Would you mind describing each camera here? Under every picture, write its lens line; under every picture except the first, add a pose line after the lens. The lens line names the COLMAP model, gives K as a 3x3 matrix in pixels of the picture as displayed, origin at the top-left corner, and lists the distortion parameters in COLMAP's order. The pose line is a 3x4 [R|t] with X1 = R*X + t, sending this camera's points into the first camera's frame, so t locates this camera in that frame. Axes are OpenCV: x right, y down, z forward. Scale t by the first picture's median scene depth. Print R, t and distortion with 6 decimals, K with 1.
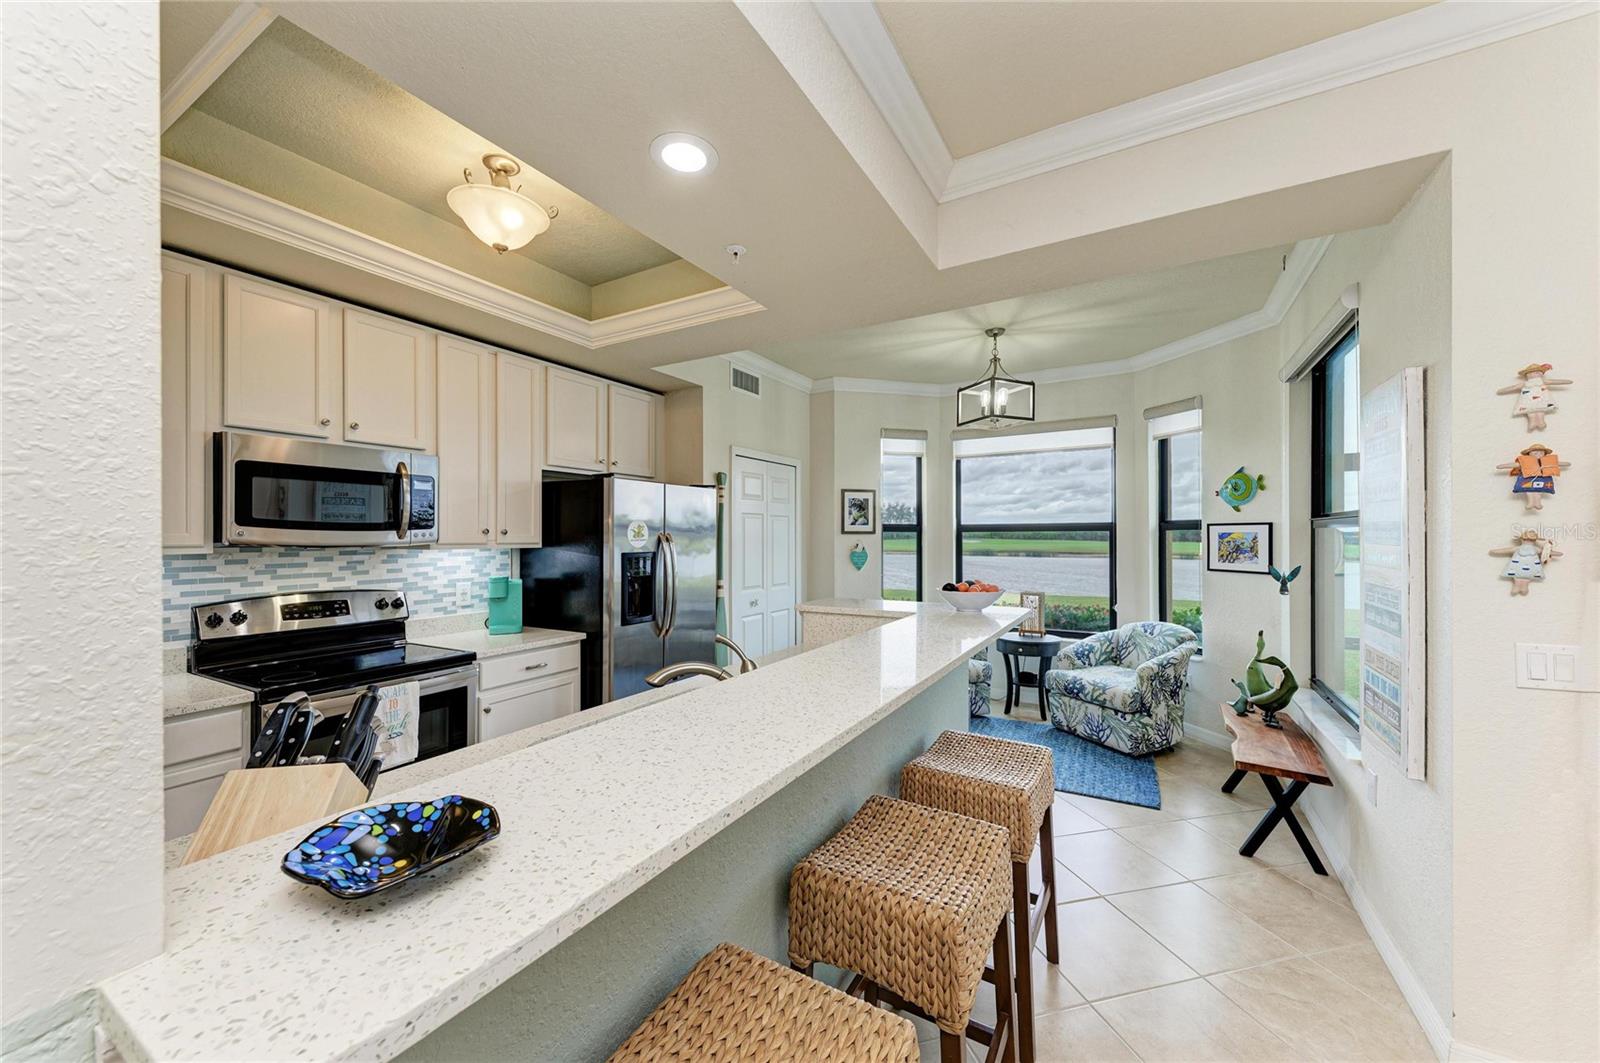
lens RADIAL K [[600.0, 0, 802.4], [0, 600.0, 538.3], [0, 0, 1]] dist [0.014933, -0.003210]
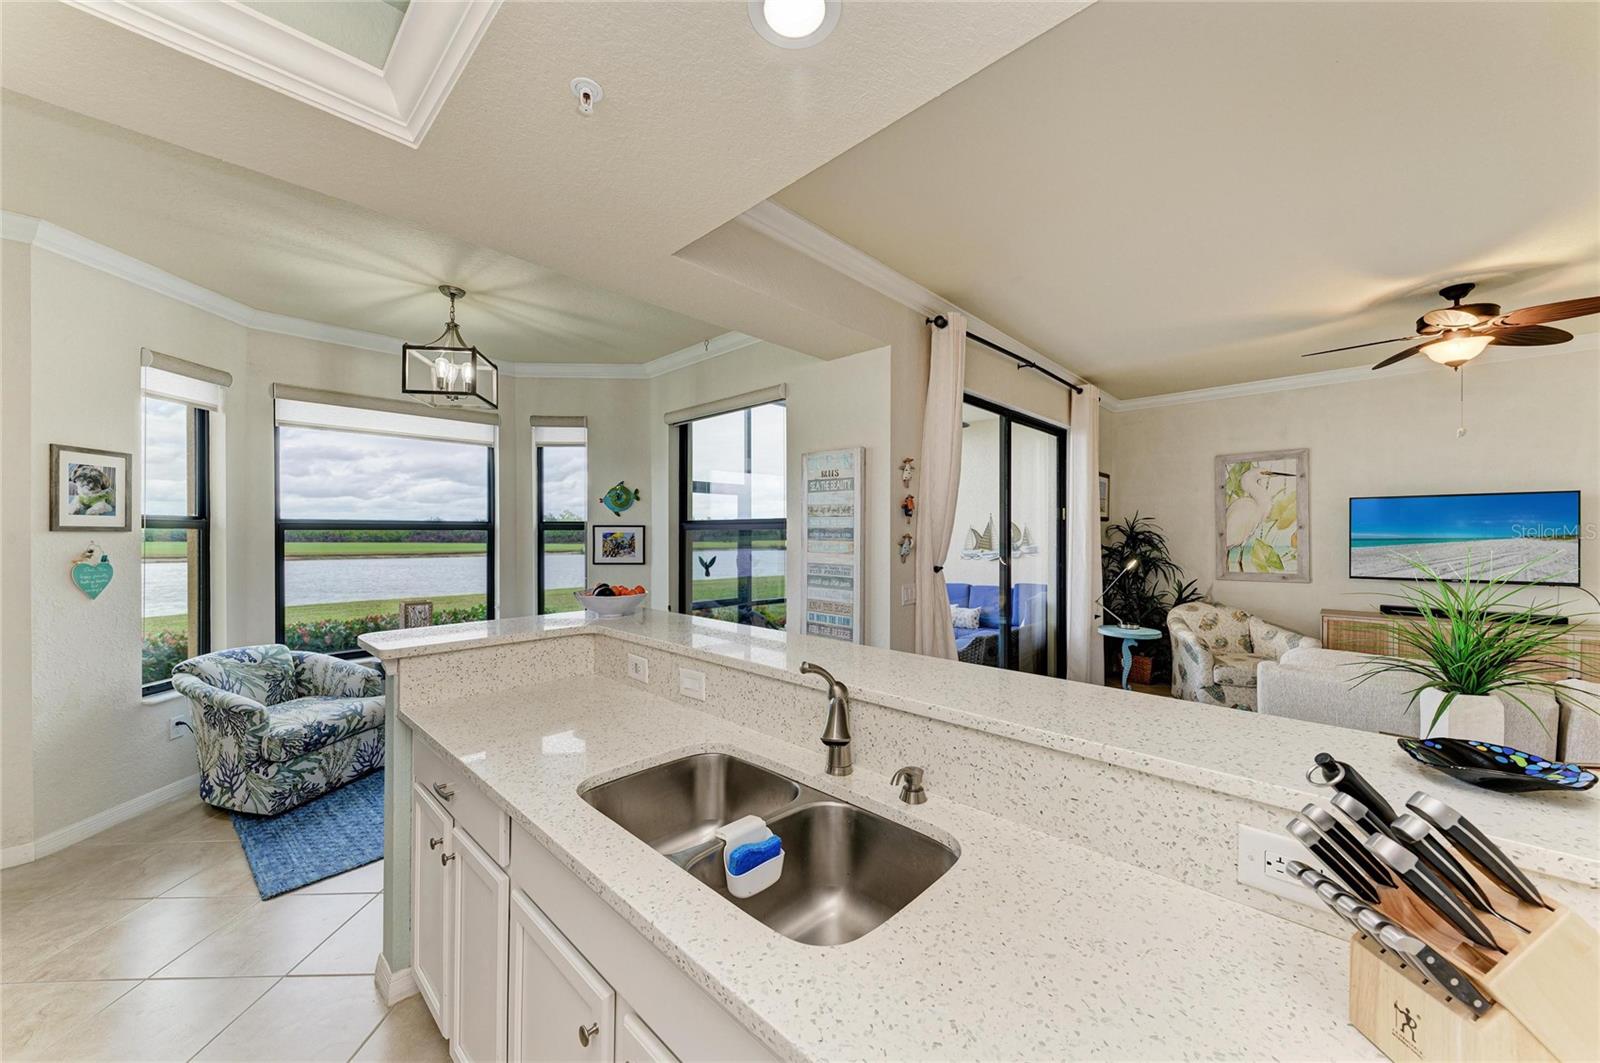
lens RADIAL K [[582.4, 0, 798.9], [0, 582.4, 537.0], [0, 0, 1]] dist [0.018348, -0.004670]
pose [[0.238690, -0.002164, 0.971094, -0.370054], [0.003179, 0.999994, 0.001447, -0.001270], [-0.971091, 0.002742, 0.238695, 0.349286]]
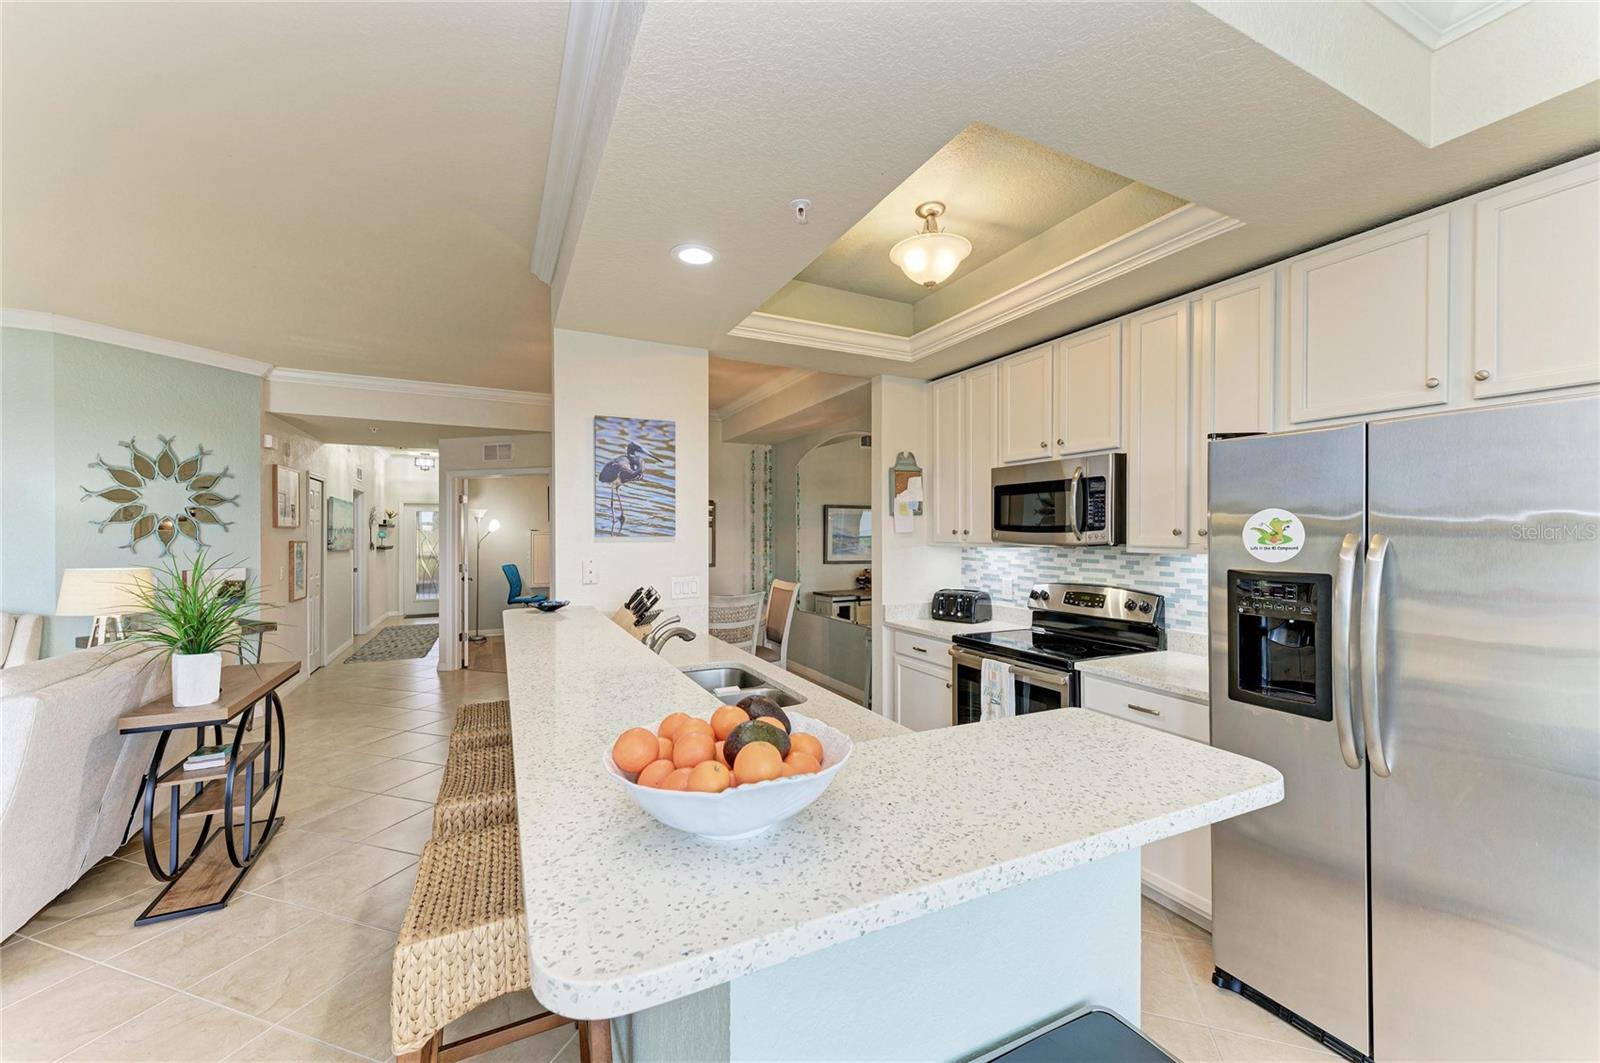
lens RADIAL K [[600.0, 0, 790.5], [0, 600.0, 538.2], [0, 0, 1]] dist [0.014933, -0.003210]
pose [[-0.555908, 0.007044, -0.831214, 0.328870], [-0.002954, 0.999941, 0.010449, -0.007705], [0.831238, 0.008265, -0.555855, 0.801139]]
